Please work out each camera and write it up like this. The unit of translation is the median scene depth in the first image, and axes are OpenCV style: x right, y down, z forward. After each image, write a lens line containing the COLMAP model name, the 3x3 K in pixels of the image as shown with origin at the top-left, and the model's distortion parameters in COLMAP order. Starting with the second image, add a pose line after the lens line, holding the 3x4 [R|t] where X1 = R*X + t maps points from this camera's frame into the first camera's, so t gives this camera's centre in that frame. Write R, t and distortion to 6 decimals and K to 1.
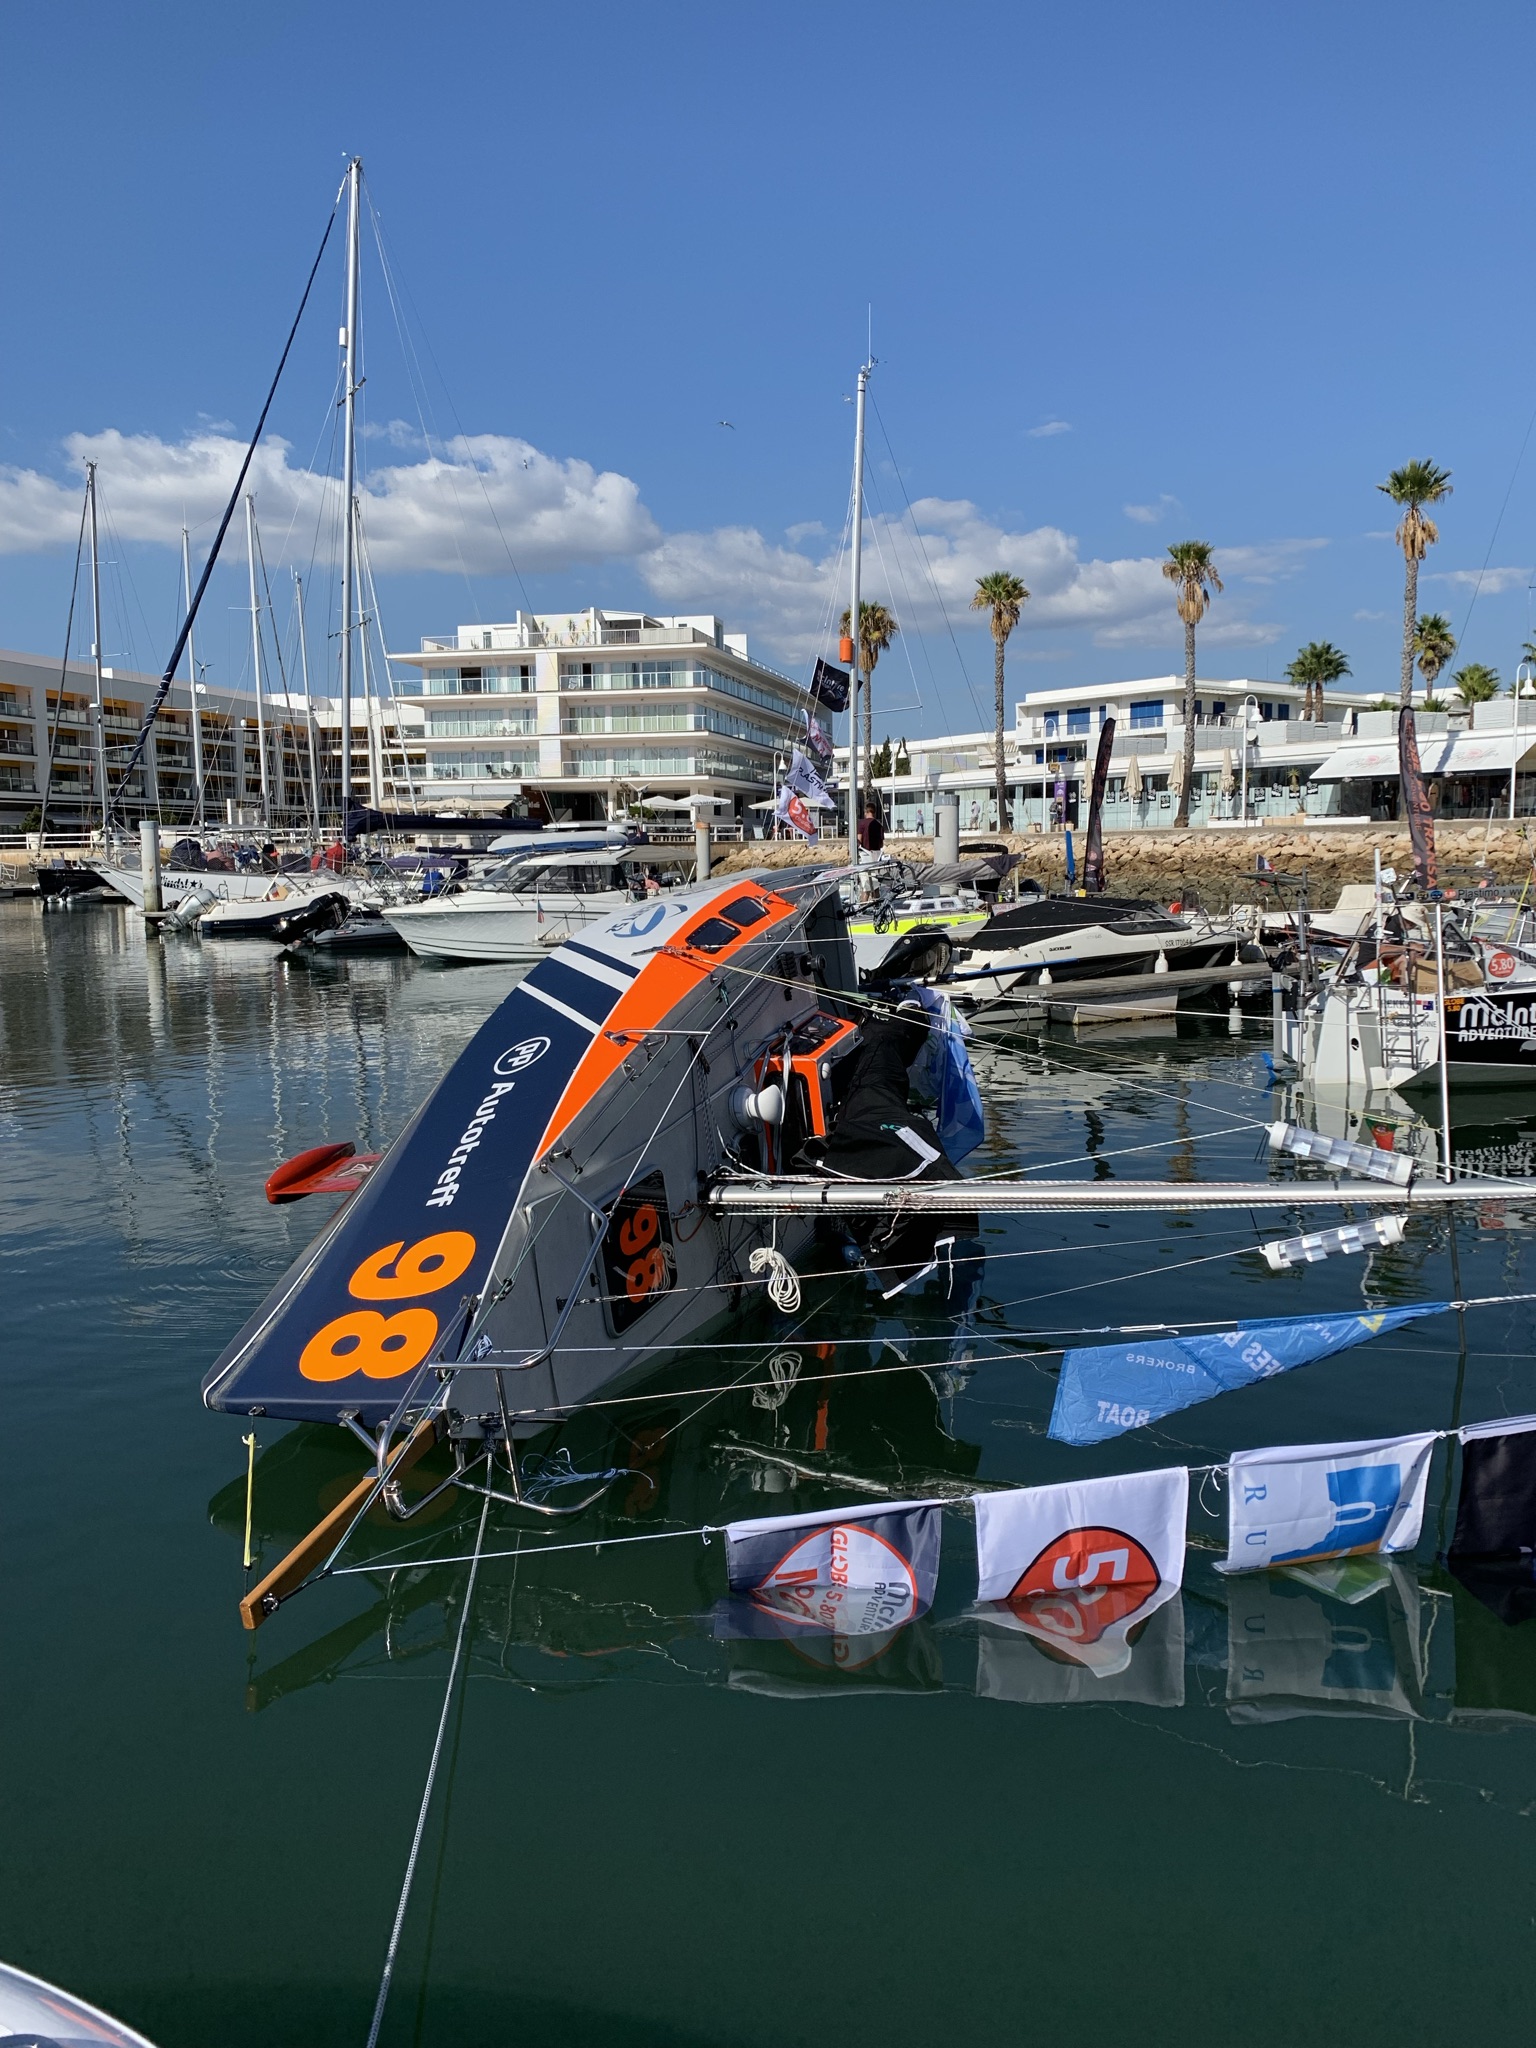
lens RADIAL K [[1571.1, 0, 765.8], [0, 1571.1, 998.3], [0, 0, 1]] dist [0.018665, -0.020503]
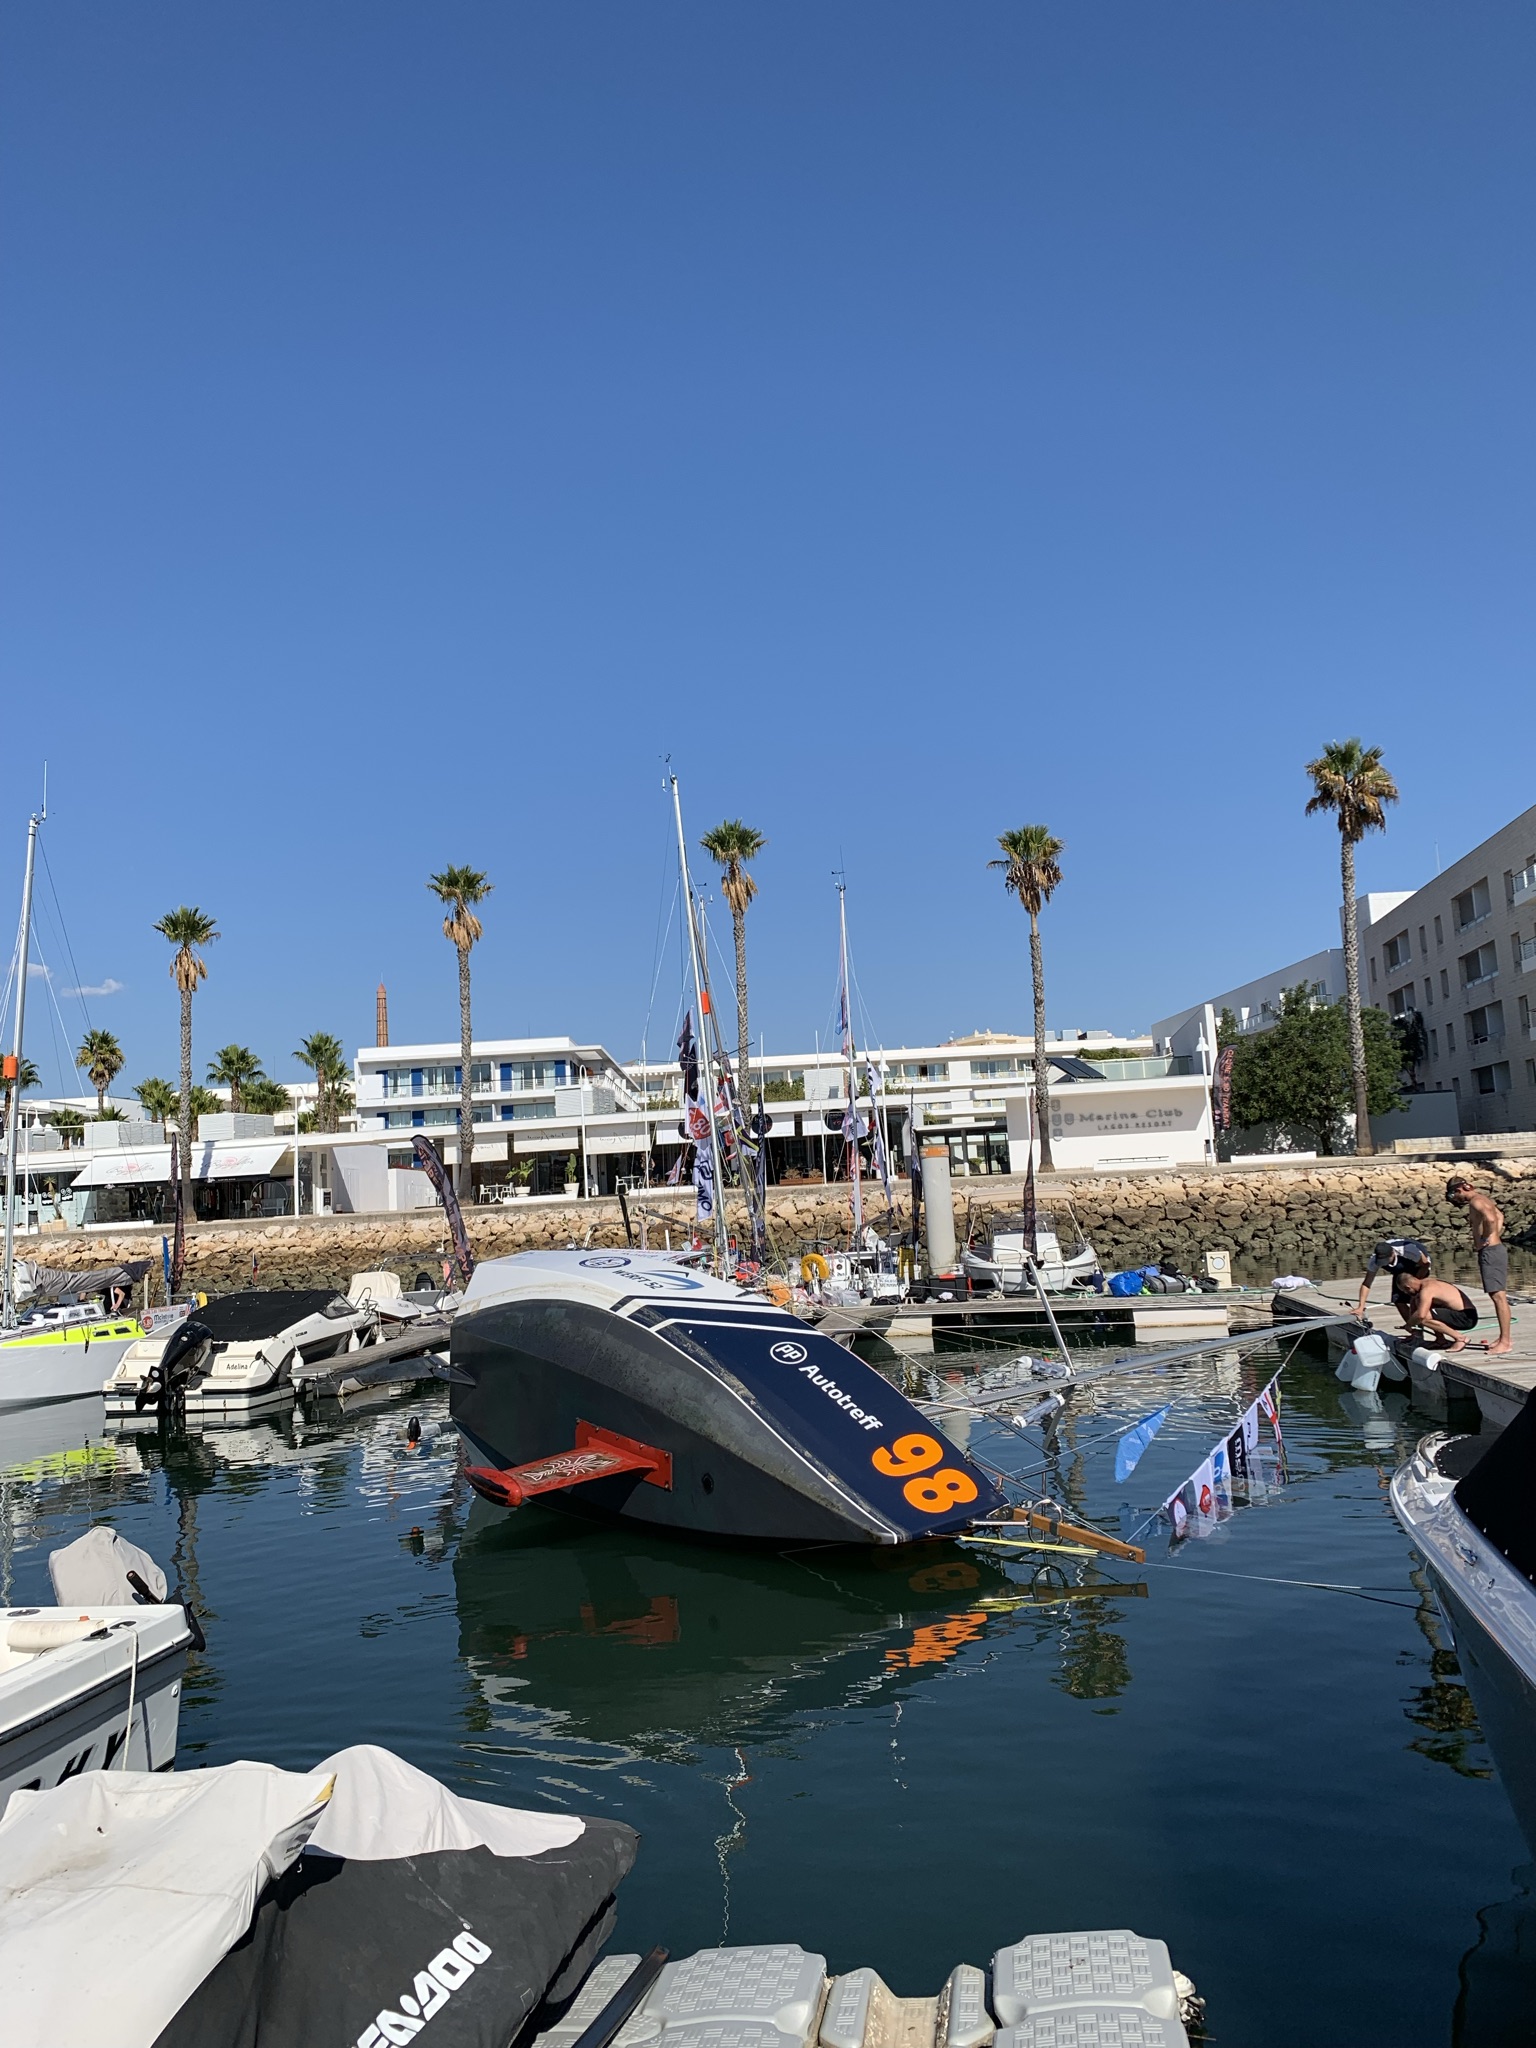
lens RADIAL K [[1571.1, 0, 755.4], [0, 1571.1, 996.4], [0, 0, 1]] dist [0.018665, -0.020503]
pose [[0.662655, 0.073082, 0.745350, -0.176193], [0.118032, 0.972599, -0.200300, -0.000391], [-0.739565, 0.220705, 0.635872, -0.021169]]
